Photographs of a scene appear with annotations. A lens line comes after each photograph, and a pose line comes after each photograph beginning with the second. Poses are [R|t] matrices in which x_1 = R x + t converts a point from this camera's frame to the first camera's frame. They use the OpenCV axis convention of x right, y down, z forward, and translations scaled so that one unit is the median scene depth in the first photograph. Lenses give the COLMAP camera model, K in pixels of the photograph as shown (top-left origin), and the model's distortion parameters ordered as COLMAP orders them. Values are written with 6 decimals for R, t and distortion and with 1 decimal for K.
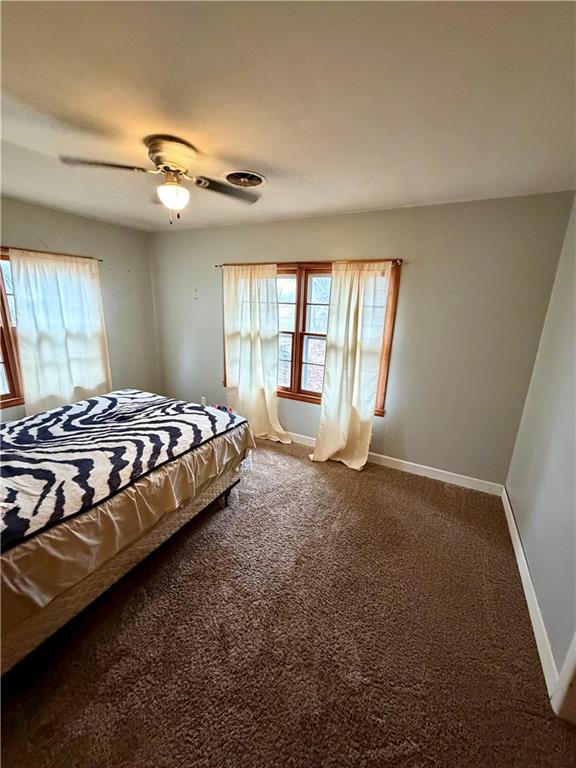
lens RADIAL K [[305.5, 0, 289.9], [0, 305.5, 382.7], [0, 0, 1]] dist [-0.001897, 0.000117]
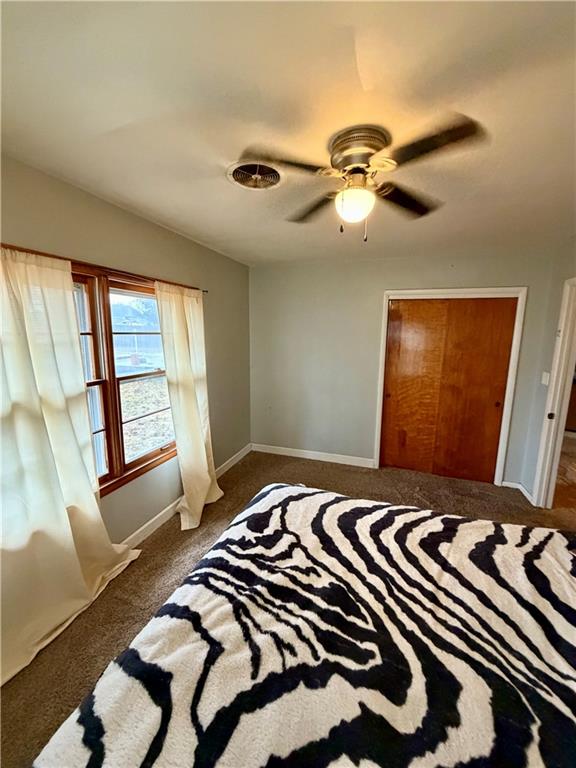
lens RADIAL K [[305.5, 0, 289.9], [0, 305.5, 382.7], [0, 0, 1]] dist [-0.001897, 0.000117]
pose [[-0.161051, -0.198496, 0.966779, -0.919648], [0.236877, 0.943160, 0.233107, -0.316064], [-0.958098, 0.266550, -0.104878, 1.052201]]
